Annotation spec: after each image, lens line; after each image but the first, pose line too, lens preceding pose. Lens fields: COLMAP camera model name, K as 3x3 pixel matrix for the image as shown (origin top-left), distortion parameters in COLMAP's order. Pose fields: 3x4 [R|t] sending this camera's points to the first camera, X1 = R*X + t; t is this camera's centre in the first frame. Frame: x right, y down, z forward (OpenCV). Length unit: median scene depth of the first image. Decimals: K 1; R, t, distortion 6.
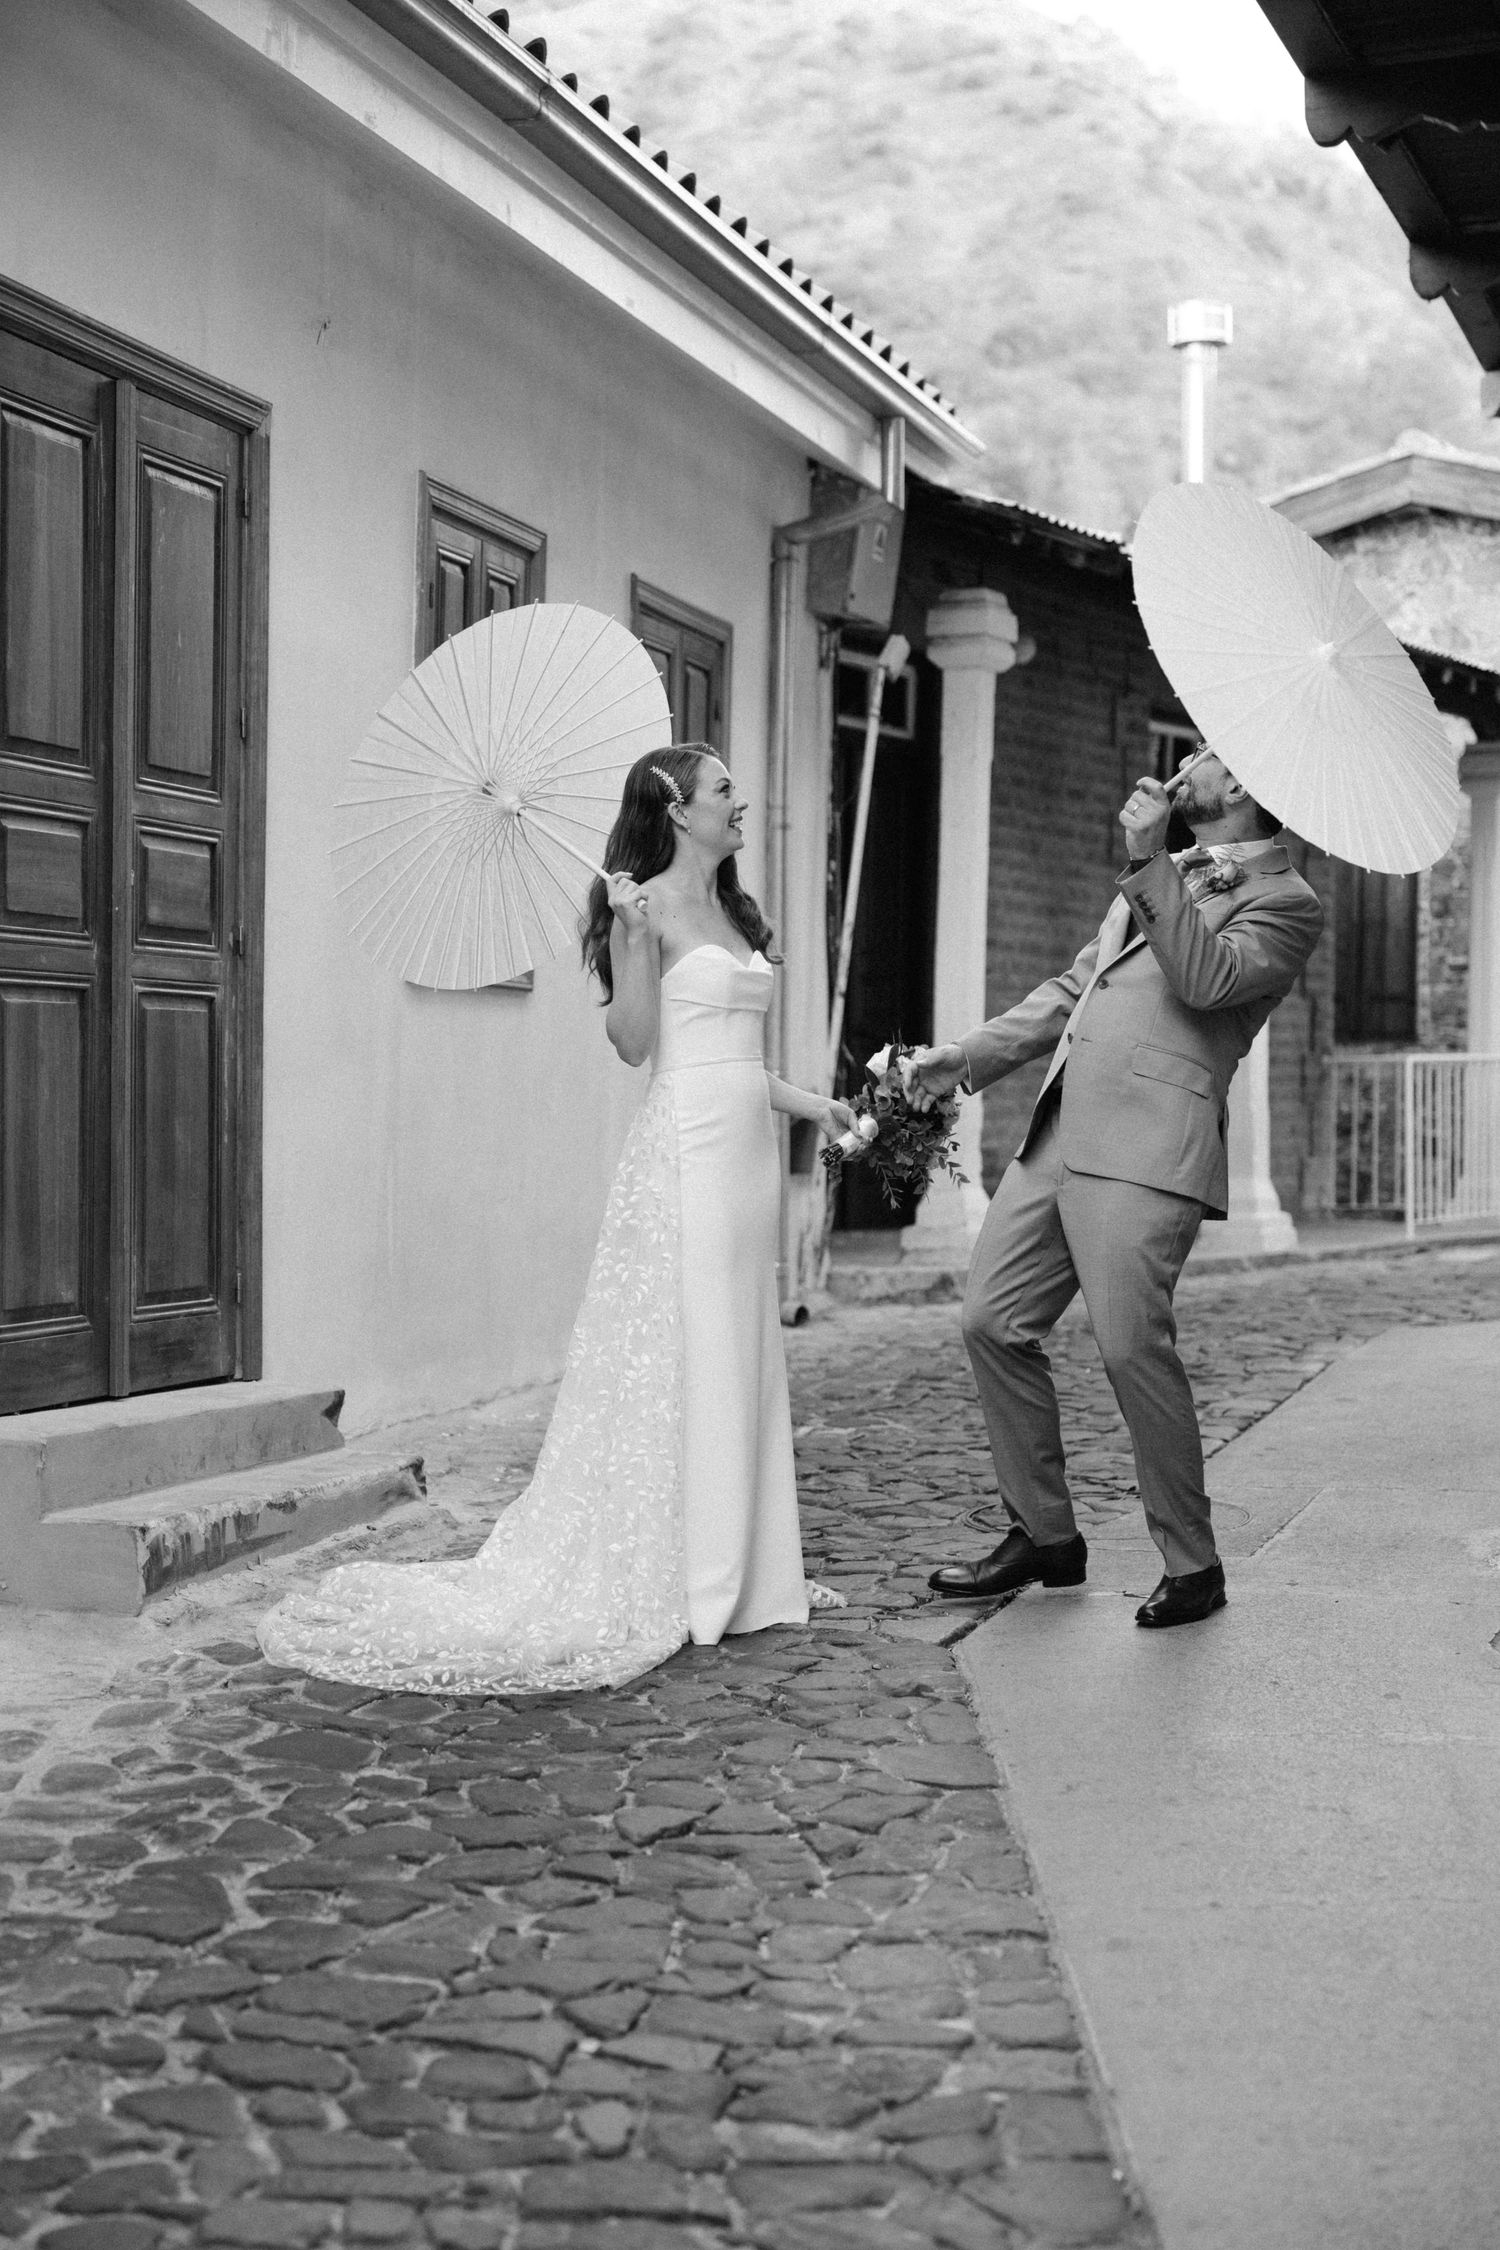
lens RADIAL K [[3404.4, 0, 744.2], [0, 3404.4, 1121.9], [0, 0, 1]] dist [-0.044513, 0.000000]
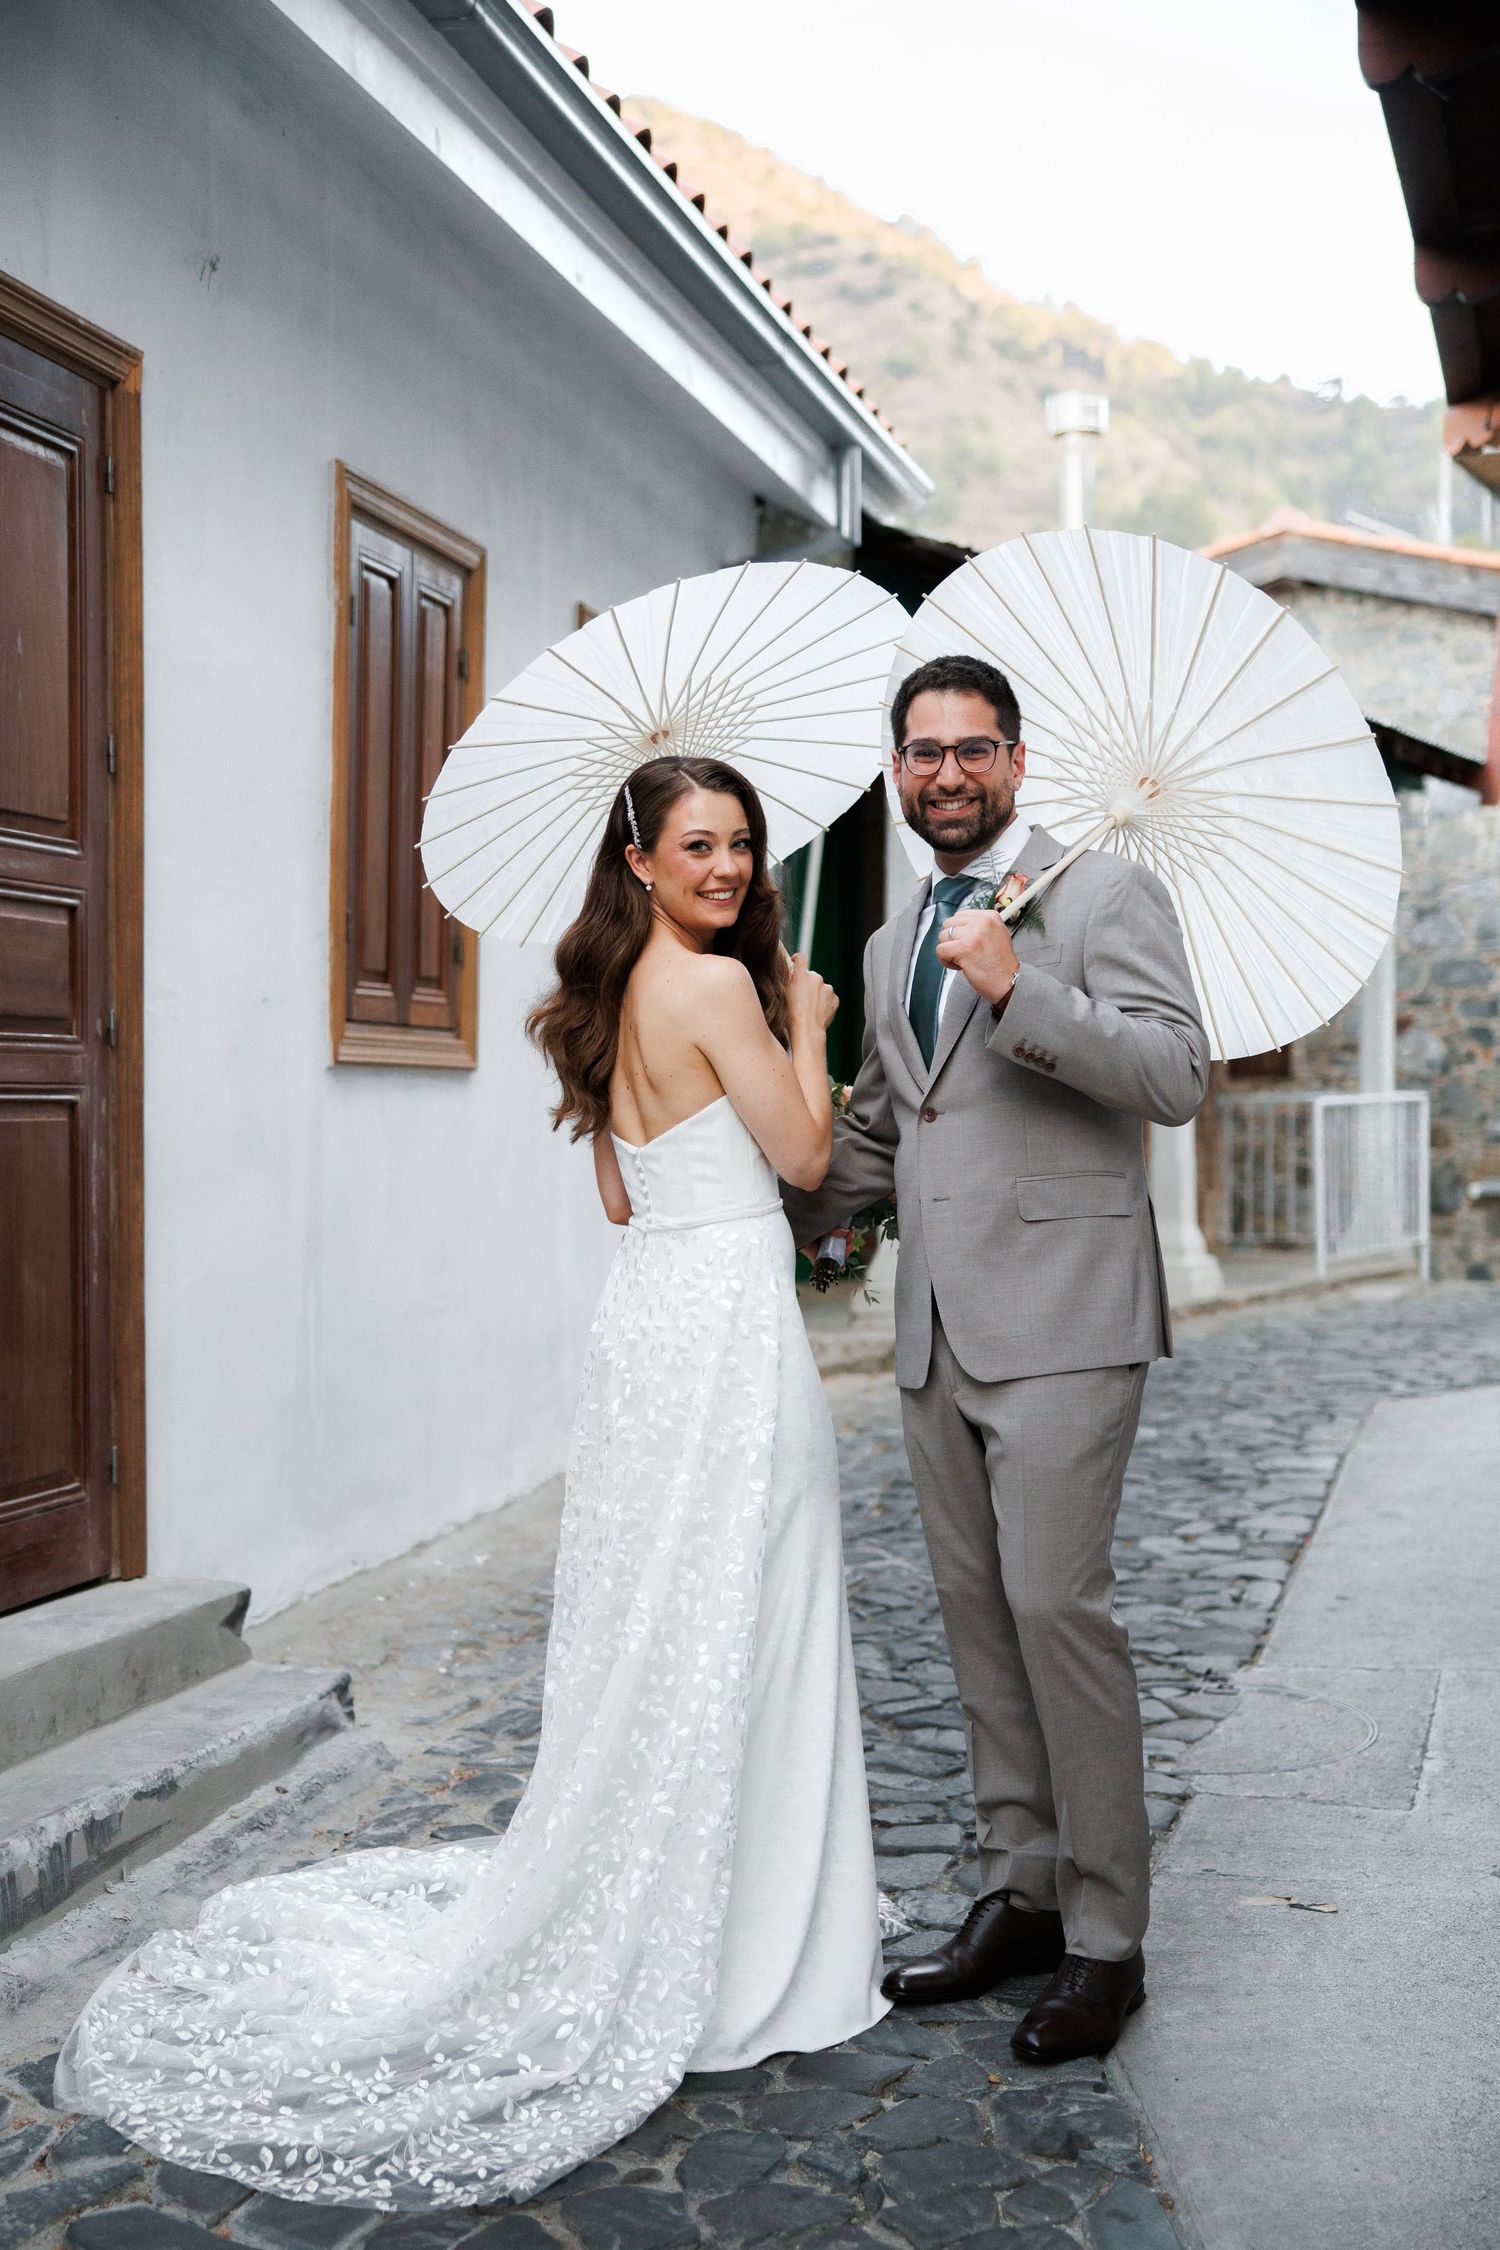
lens RADIAL K [[2759.4, 0, 760.8], [0, 2759.4, 1130.9], [0, 0, 1]] dist [0.034136, 0.000000]
pose [[0.998897, -0.010877, 0.045680, -0.025895], [0.010748, 0.999938, 0.003070, -0.029220], [-0.045710, -0.002575, 0.998951, 0.341737]]
